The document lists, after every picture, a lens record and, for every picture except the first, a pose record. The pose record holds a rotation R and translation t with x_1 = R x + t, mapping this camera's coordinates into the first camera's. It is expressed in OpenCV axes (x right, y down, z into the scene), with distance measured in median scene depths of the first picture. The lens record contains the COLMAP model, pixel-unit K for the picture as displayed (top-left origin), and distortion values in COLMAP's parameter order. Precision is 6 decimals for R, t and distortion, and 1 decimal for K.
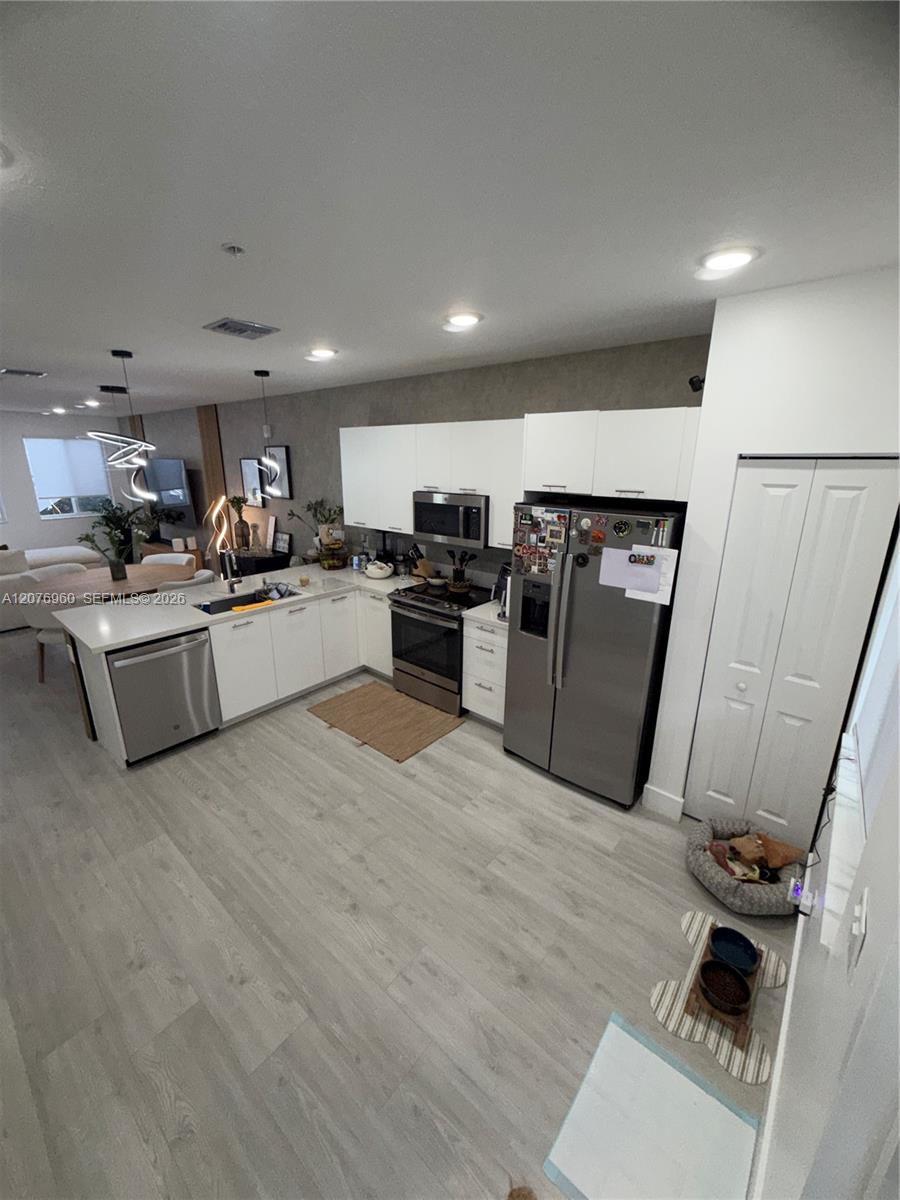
lens RADIAL K [[478.0, 0, 450.0], [0, 478.0, 595.5], [0, 0, 1]] dist [0.000787, -0.000259]
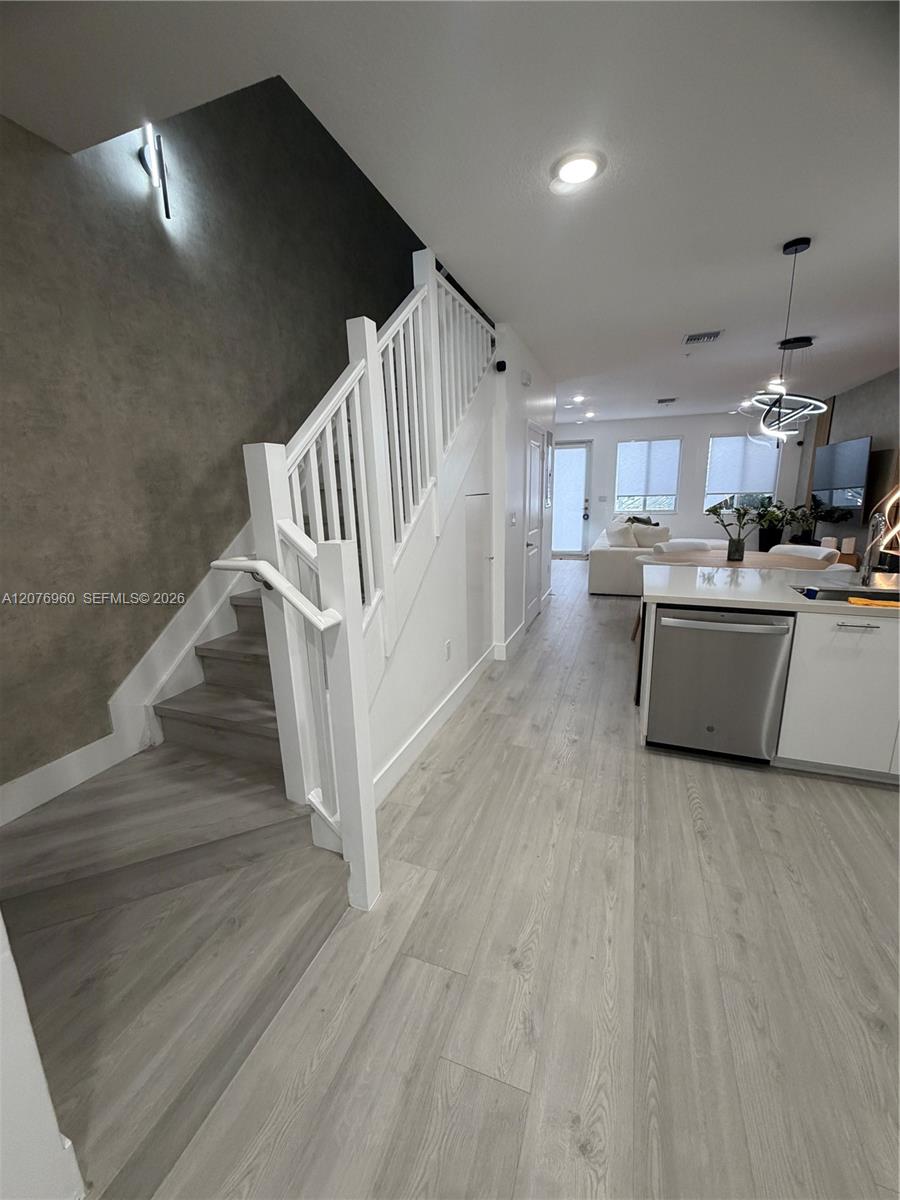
lens RADIAL K [[478.0, 0, 450.0], [0, 478.0, 595.5], [0, 0, 1]] dist [0.000787, -0.000259]
pose [[0.337172, 0.195446, -0.920932, -0.051841], [-0.241103, 0.963517, 0.116211, 0.079645], [0.910046, 0.182857, 0.371994, 0.291160]]
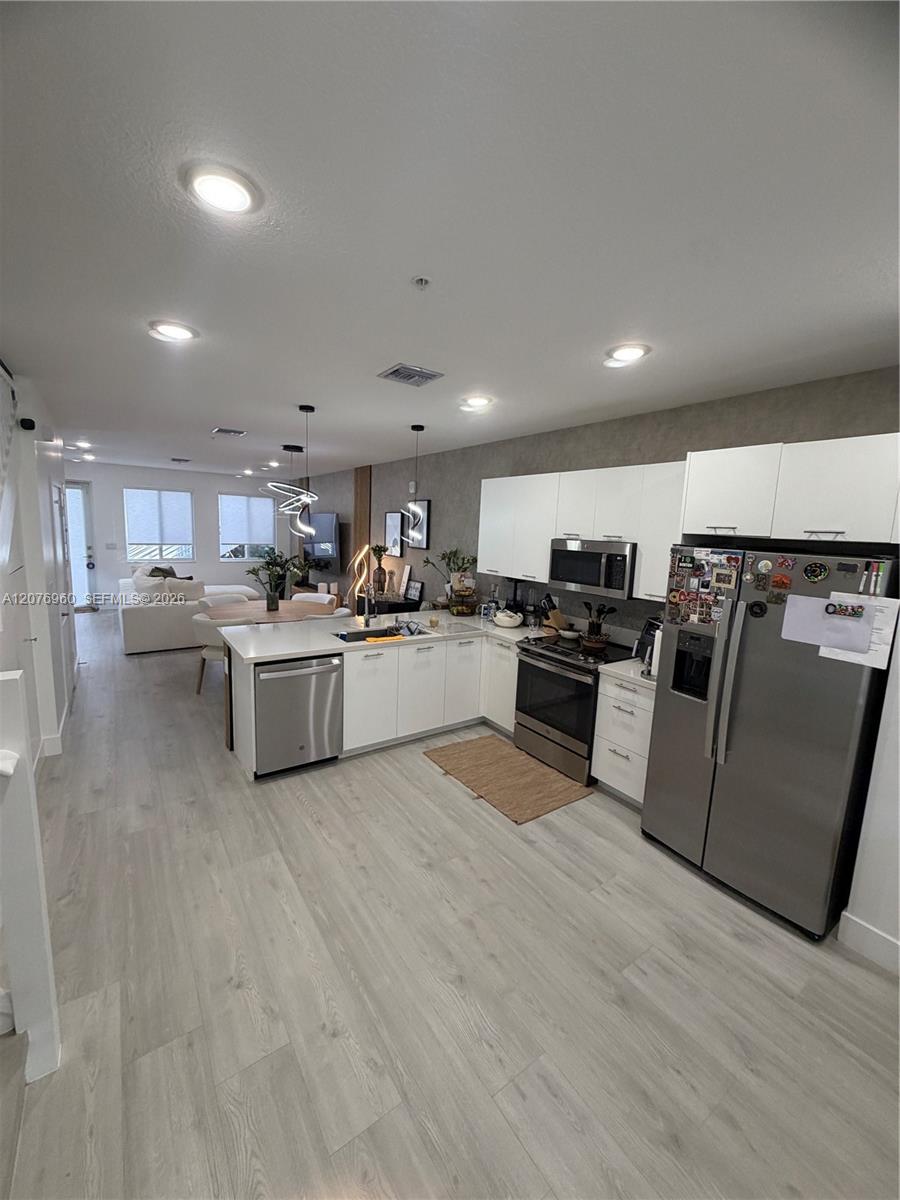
lens RADIAL K [[478.0, 0, 450.0], [0, 478.0, 595.5], [0, 0, 1]] dist [0.000787, -0.000259]
pose [[0.967099, 0.069043, -0.244852, -0.036435], [-0.104041, 0.985639, -0.133005, 0.055341], [0.232153, 0.154104, 0.960394, 0.039469]]
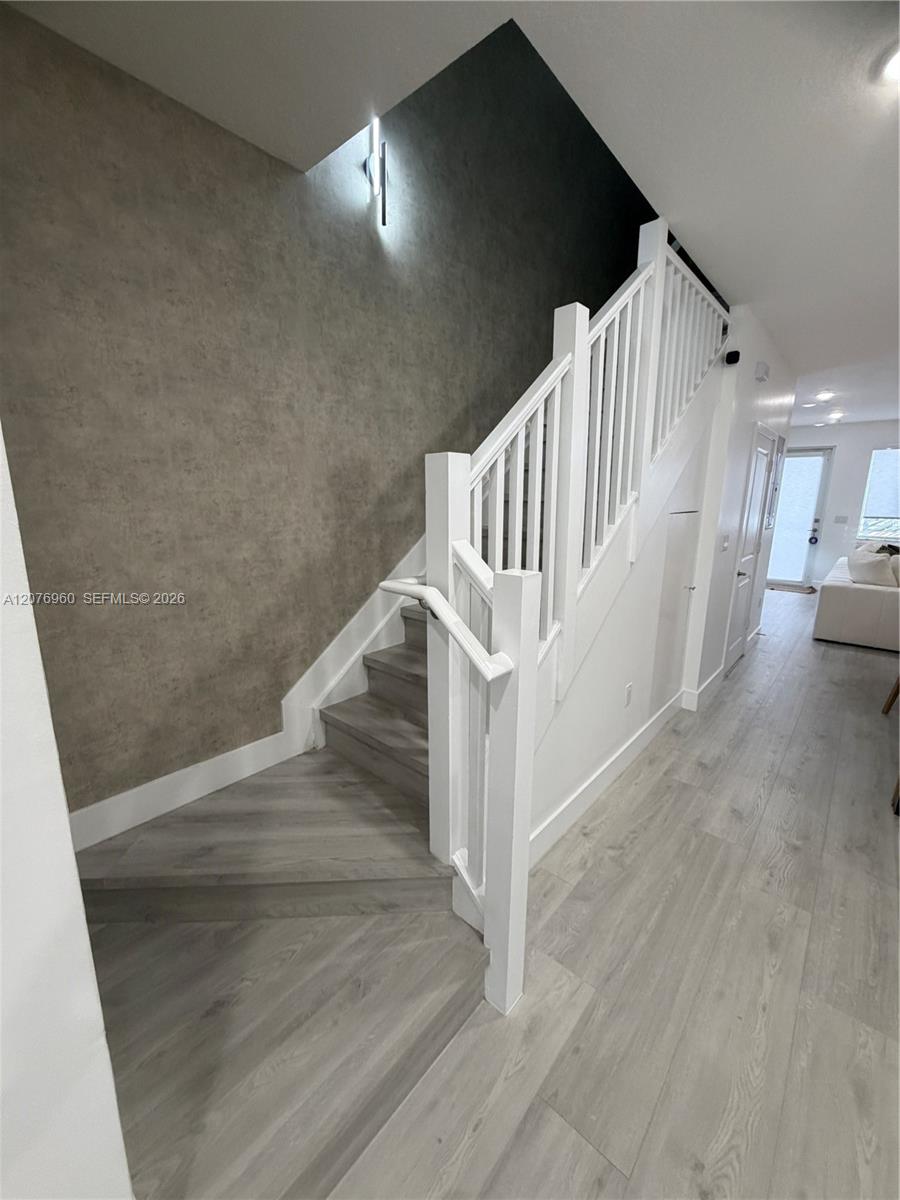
lens RADIAL K [[478.0, 0, 450.0], [0, 478.0, 595.5], [0, 0, 1]] dist [0.000787, -0.000259]
pose [[-0.016053, 0.201130, -0.979433, -0.143640], [-0.290473, 0.936374, 0.197049, 0.068357], [0.956748, 0.287662, 0.043391, 0.291195]]
